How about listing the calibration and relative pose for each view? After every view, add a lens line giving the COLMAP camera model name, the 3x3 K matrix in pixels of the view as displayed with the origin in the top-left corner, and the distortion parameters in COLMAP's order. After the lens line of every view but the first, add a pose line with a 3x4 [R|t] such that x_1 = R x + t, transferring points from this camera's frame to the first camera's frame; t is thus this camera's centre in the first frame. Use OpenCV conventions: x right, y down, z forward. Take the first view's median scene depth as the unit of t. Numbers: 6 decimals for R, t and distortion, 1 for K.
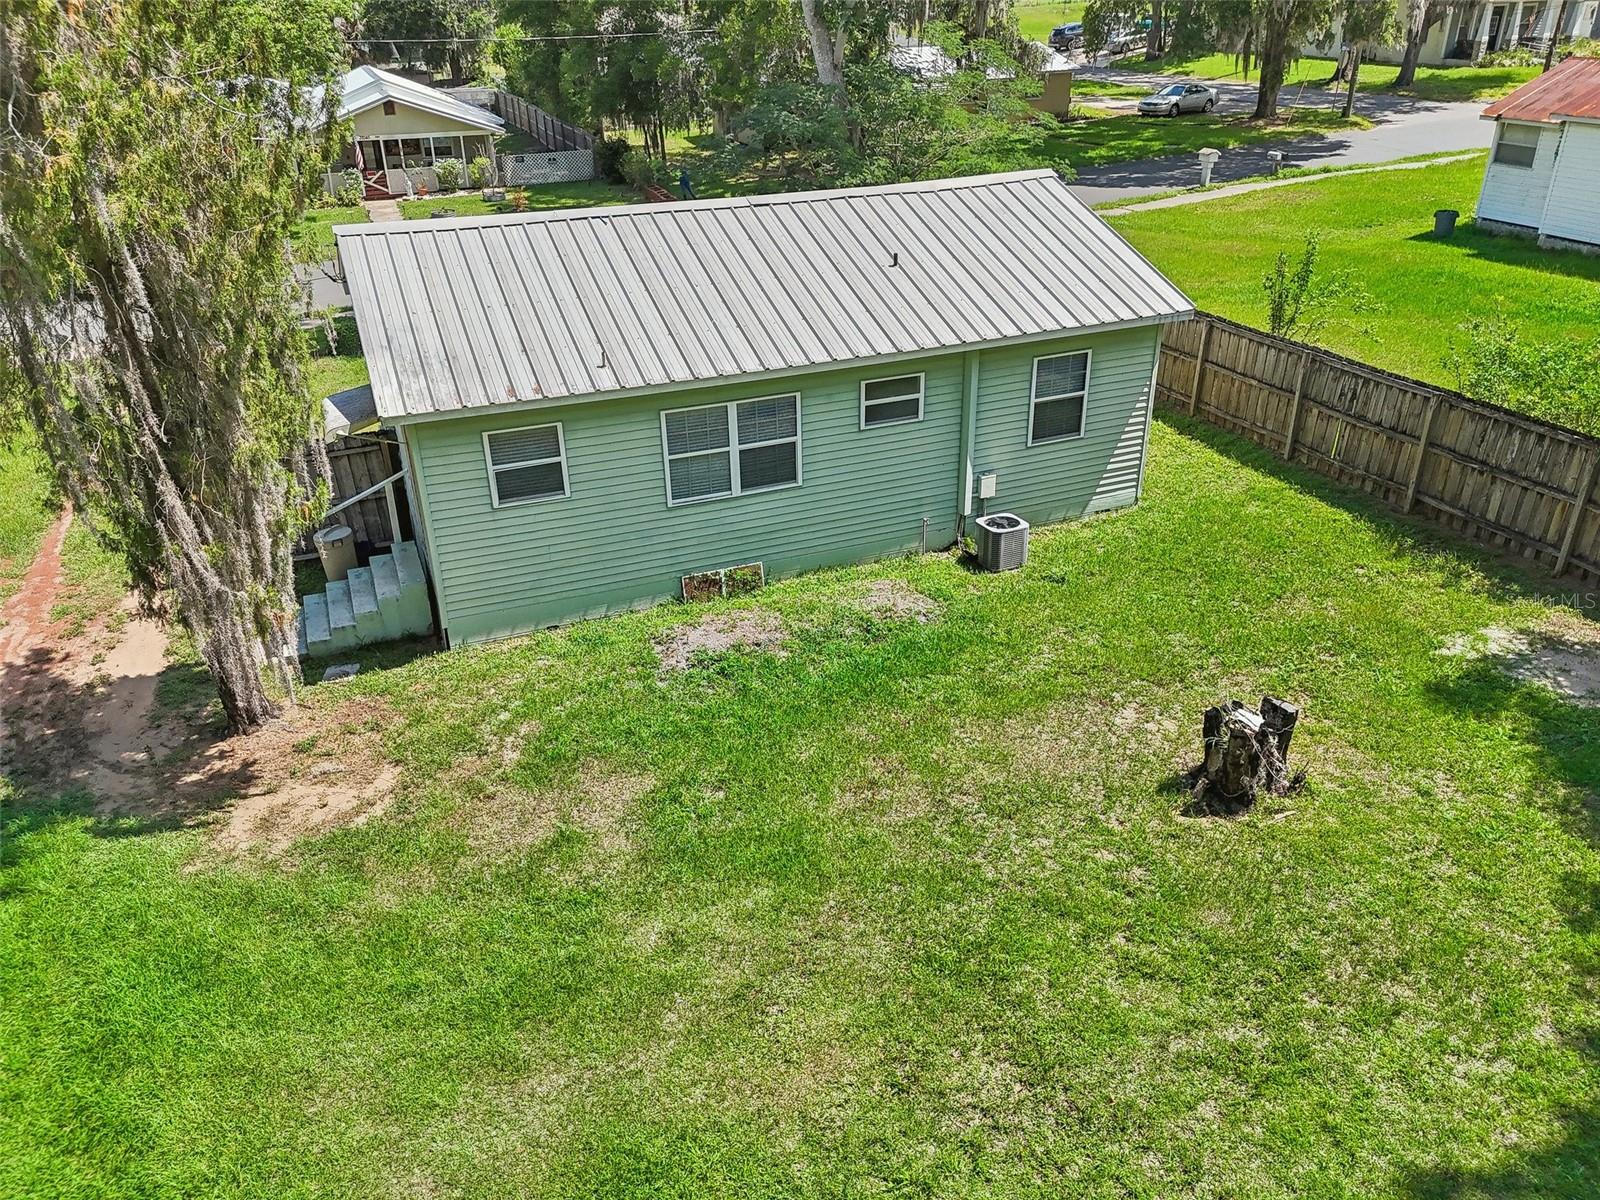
lens RADIAL K [[1189.9, 0, 810.8], [0, 1189.9, 607.2], [0, 0, 1]] dist [0.084152, -0.100175]
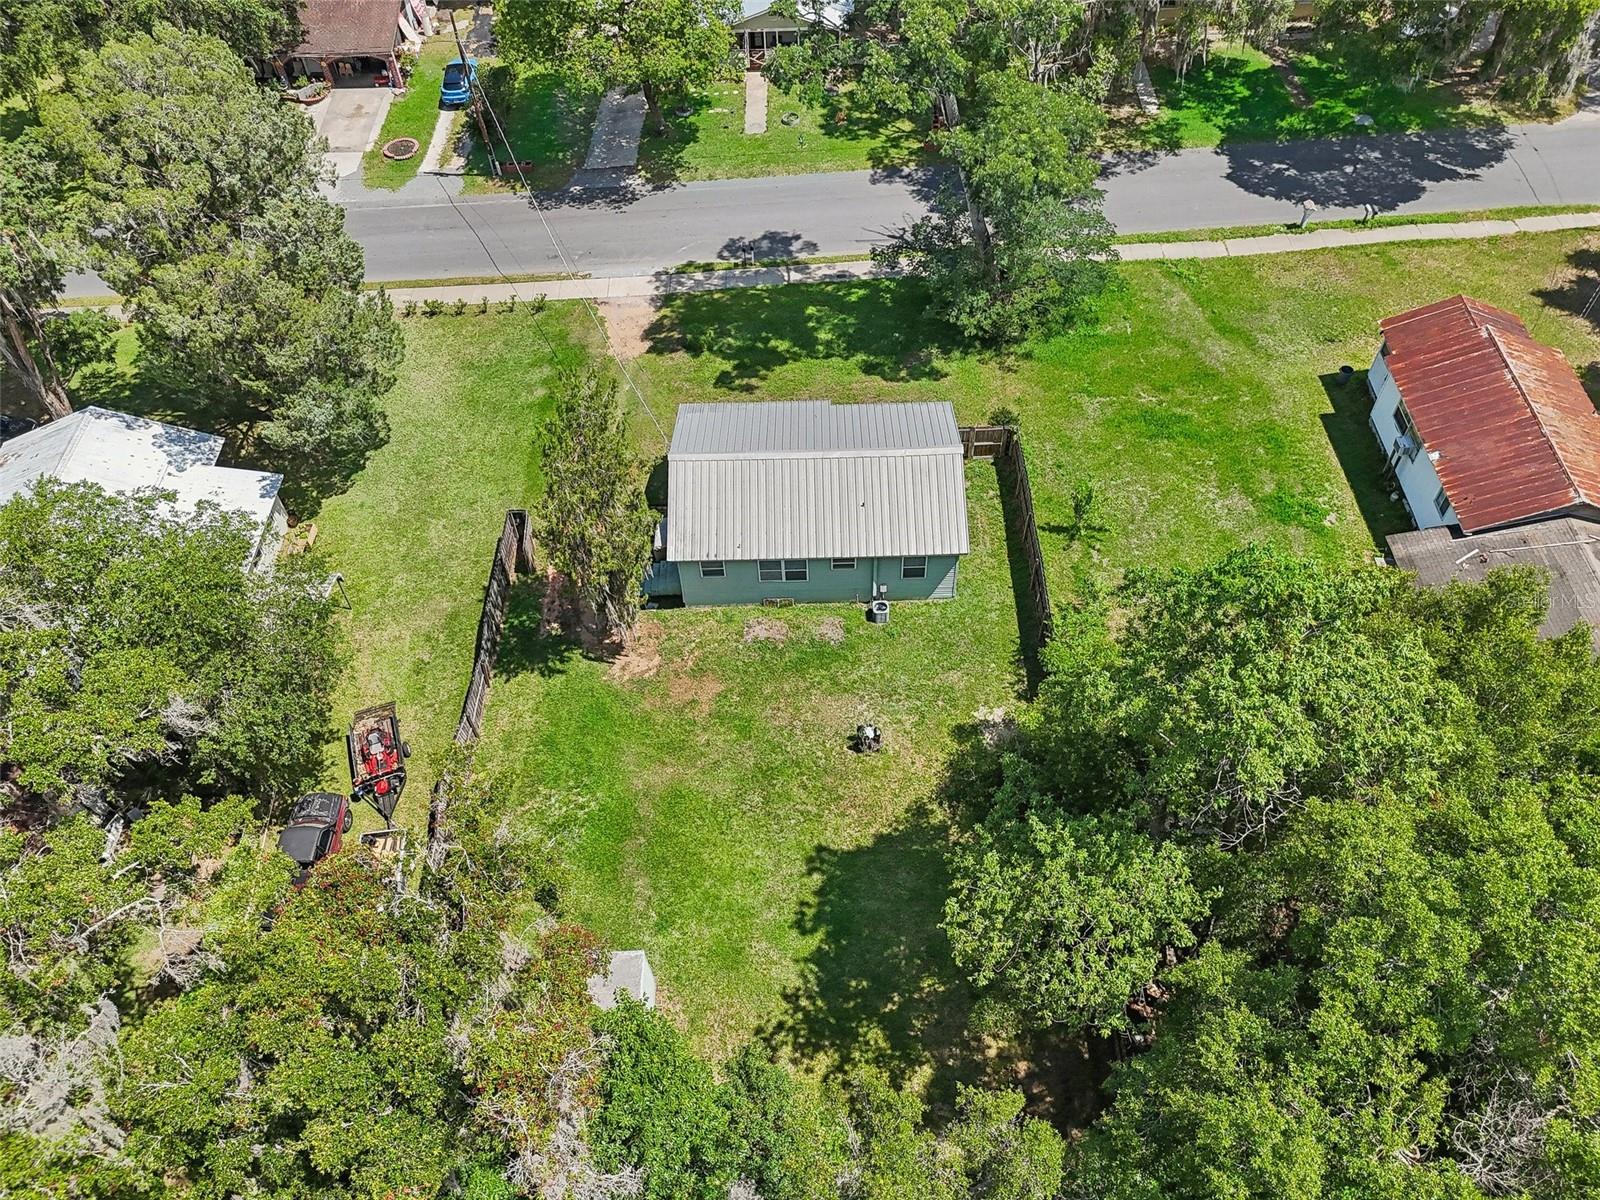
lens RADIAL K [[1189.9, 0, 810.8], [0, 1189.9, 607.2], [0, 0, 1]] dist [0.084152, -0.100175]
pose [[0.932850, 0.281861, -0.224378, 0.659745], [-0.166248, 0.889325, 0.425984, -1.274096], [0.319614, -0.360077, 0.876465, -1.514119]]
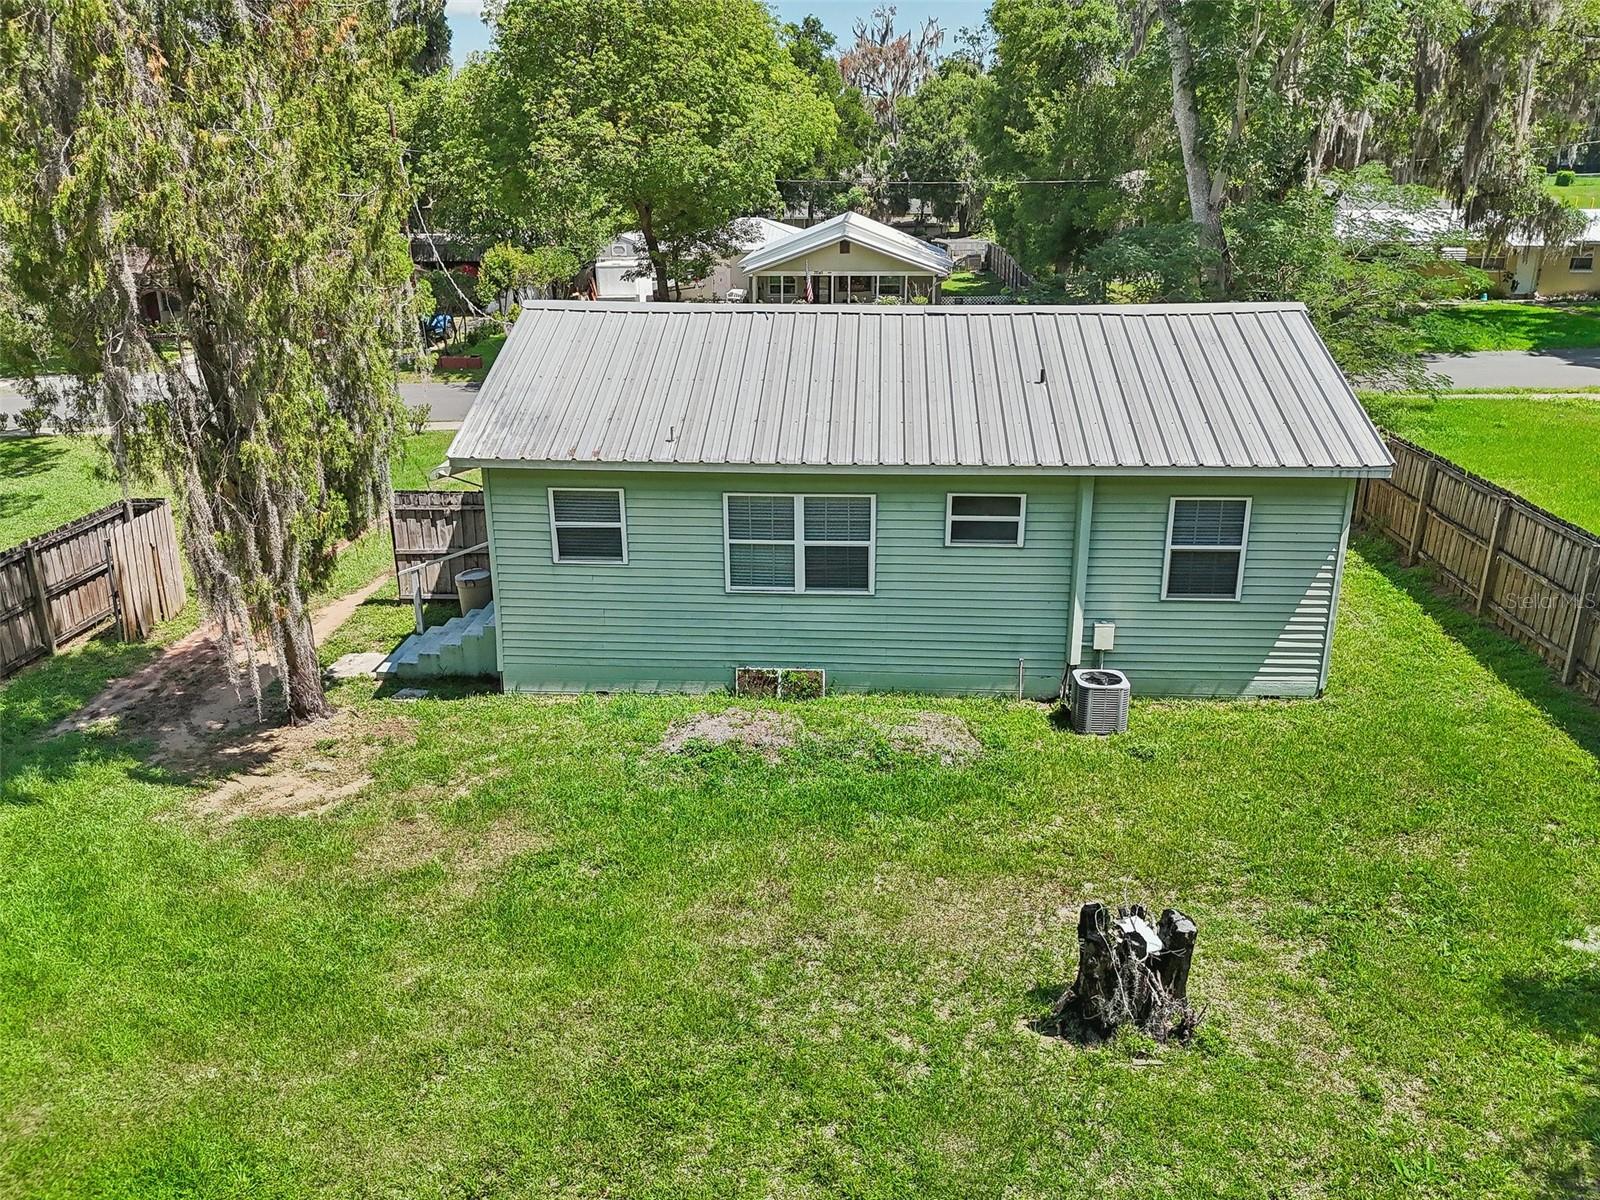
lens RADIAL K [[1256.0, 0, 800.0], [0, 1256.0, 600.0], [0, 0, 1]] dist [0.091642, -0.124827]
pose [[0.903005, 0.157168, -0.399849, 0.340244], [-0.211691, 0.972634, -0.095763, 0.007131], [0.373856, 0.171119, 0.911565, 0.090366]]
